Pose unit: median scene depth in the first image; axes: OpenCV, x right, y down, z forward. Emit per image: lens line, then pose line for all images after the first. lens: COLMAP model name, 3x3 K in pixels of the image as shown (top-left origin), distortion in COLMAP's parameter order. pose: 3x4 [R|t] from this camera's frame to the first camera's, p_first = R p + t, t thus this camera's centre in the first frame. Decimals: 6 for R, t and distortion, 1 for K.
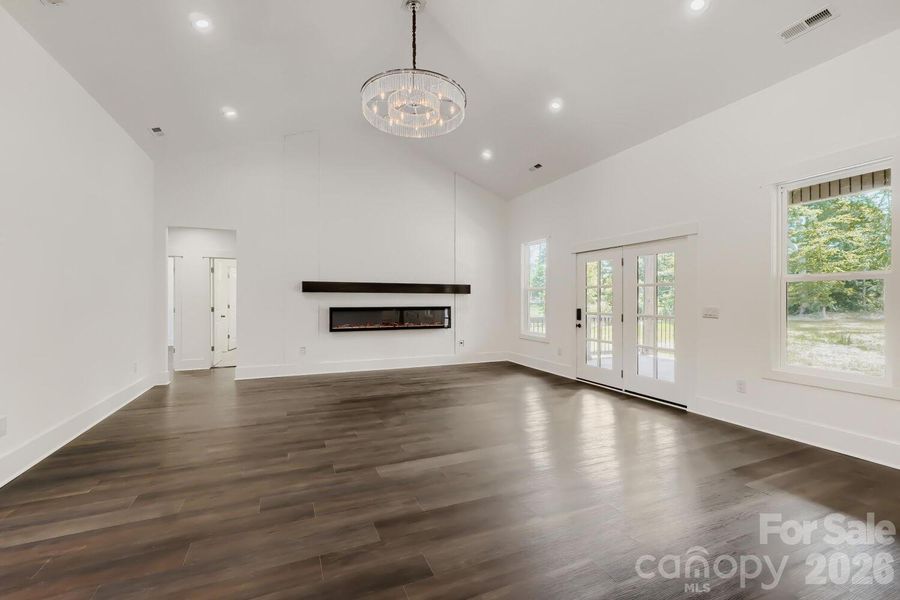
lens RADIAL K [[374.0, 0, 450.0], [0, 374.0, 300.0], [0, 0, 1]] dist [-0.001059, -0.000052]
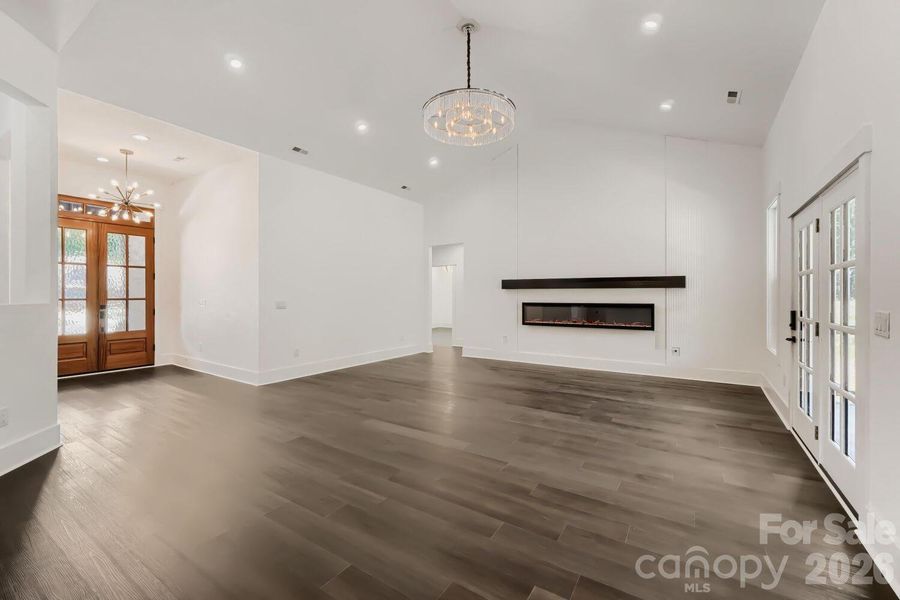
lens RADIAL K [[379.5, 0, 452.4], [0, 379.5, 294.7], [0, 0, 1]] dist [-0.000359, 0.000065]
pose [[0.564680, -0.001856, -0.825308, 0.478969], [0.000730, 0.999998, -0.001750, -0.001604], [0.825310, 0.000386, 0.564680, 0.197289]]
